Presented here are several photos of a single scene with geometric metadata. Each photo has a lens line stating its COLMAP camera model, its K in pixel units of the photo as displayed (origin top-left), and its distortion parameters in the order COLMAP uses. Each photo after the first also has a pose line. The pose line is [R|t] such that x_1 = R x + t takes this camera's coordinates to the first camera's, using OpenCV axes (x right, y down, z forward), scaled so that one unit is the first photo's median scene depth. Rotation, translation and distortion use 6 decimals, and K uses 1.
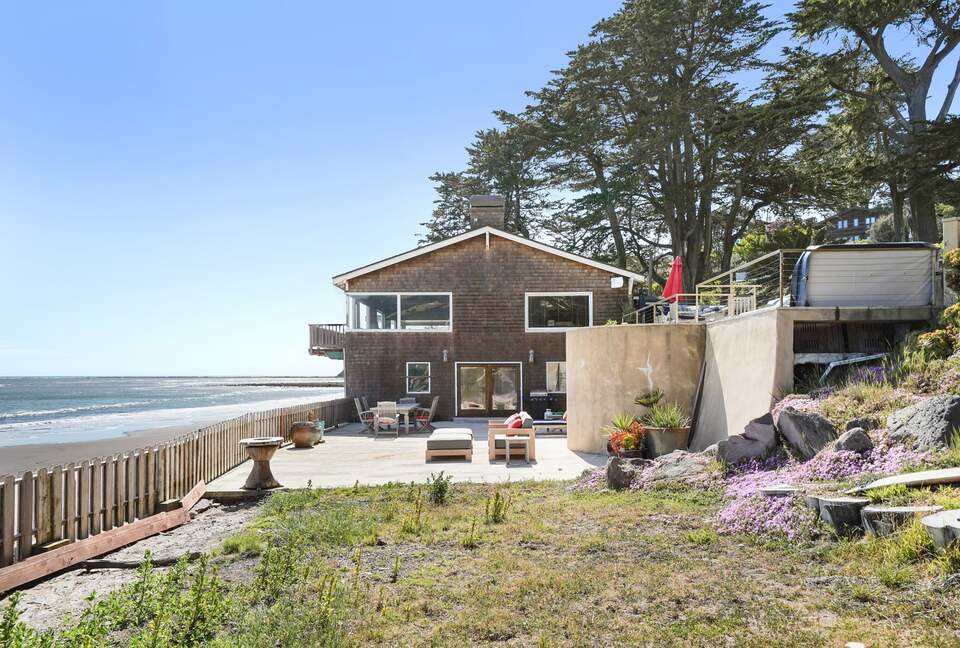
lens RADIAL K [[761.6, 0, 483.7], [0, 761.6, 373.3], [0, 0, 1]] dist [0.003373, -0.002484]
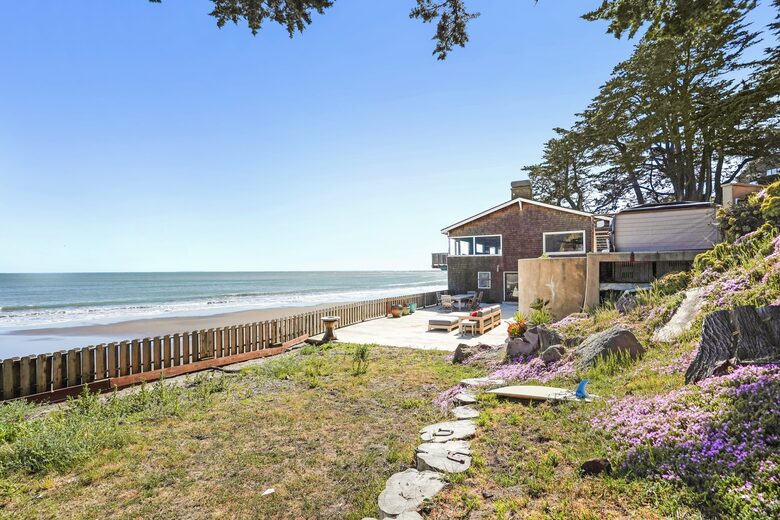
lens RADIAL K [[377.2, 0, 390.0], [0, 377.2, 260.0], [0, 0, 1]] dist [-0.012967, 0.001310]
pose [[0.862178, -0.012827, -0.506443, 0.191276], [0.003082, 0.999794, -0.020075, -0.026172], [0.506596, 0.015747, 0.862040, 0.066006]]
